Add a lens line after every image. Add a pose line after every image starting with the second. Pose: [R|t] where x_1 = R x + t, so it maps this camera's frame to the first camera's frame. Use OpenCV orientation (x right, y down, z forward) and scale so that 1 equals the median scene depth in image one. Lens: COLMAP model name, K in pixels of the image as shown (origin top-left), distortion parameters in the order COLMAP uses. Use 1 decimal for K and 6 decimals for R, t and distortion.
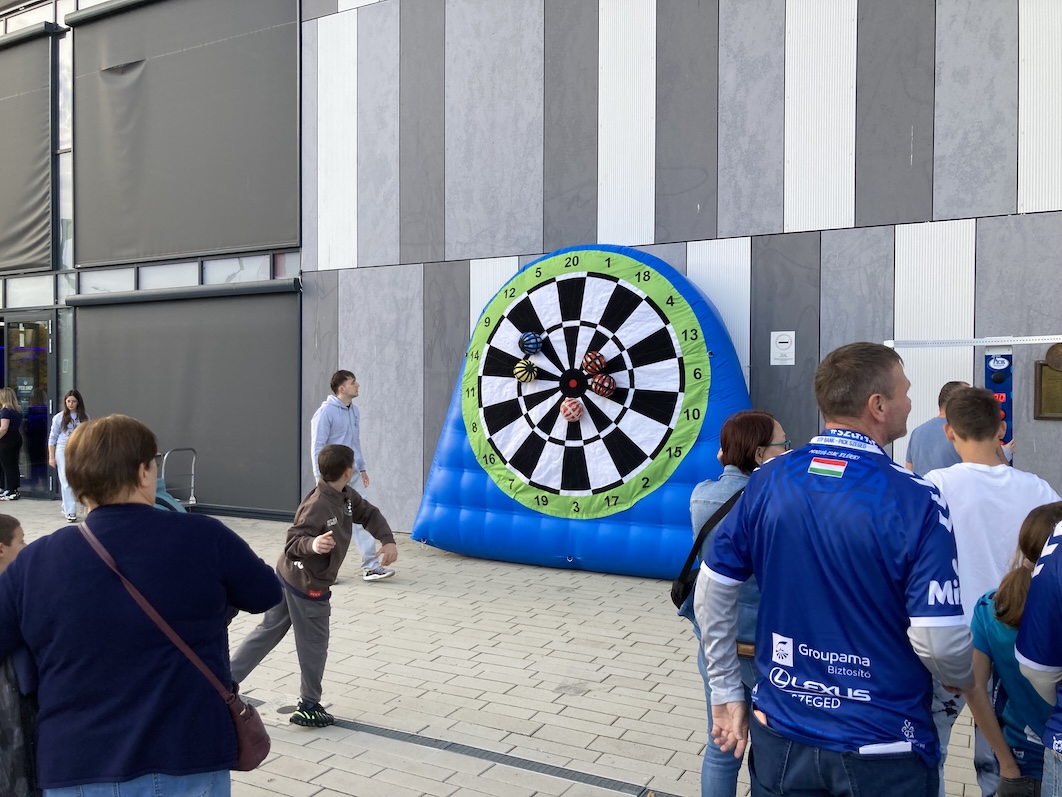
lens RADIAL K [[937.6, 0, 531.0], [0, 937.6, 398.5], [0, 0, 1]] dist [0.010851, 0.006573]
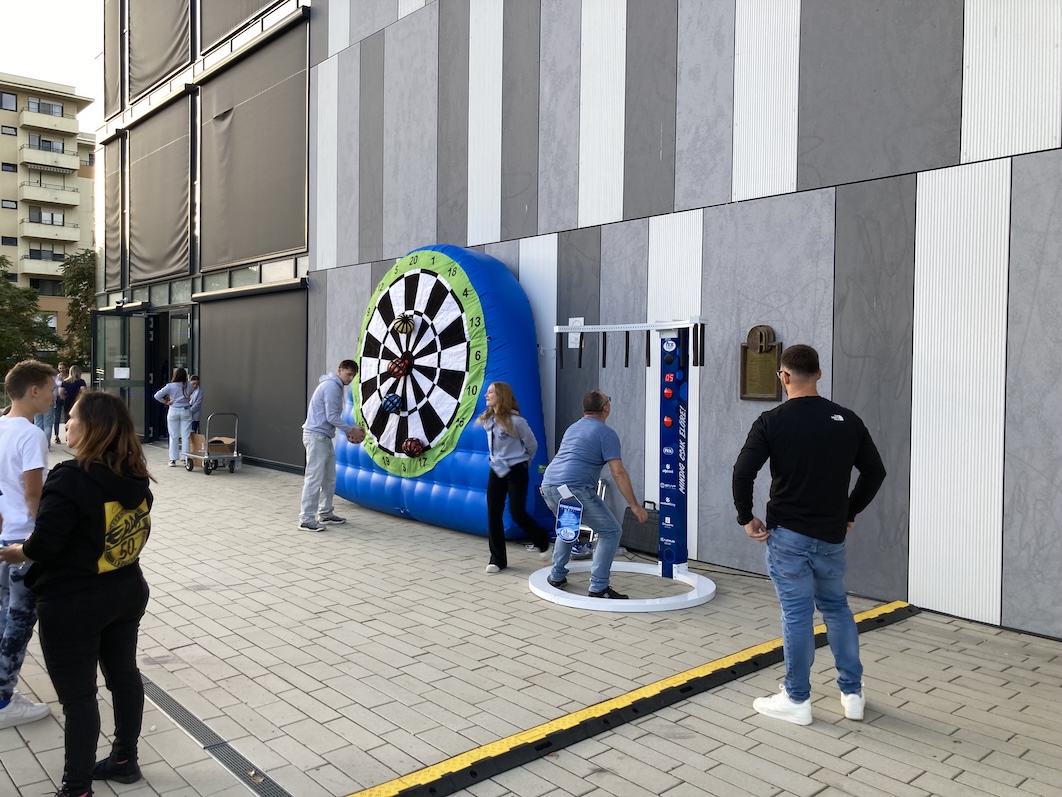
lens RADIAL K [[937.6, 0, 531.0], [0, 937.6, 398.5], [0, 0, 1]] dist [0.010851, 0.006573]
pose [[0.928852, 0.018755, -0.369975, 0.637653], [-0.011954, 0.999715, 0.020668, 0.002032], [0.370257, -0.014775, 0.928812, -0.048828]]
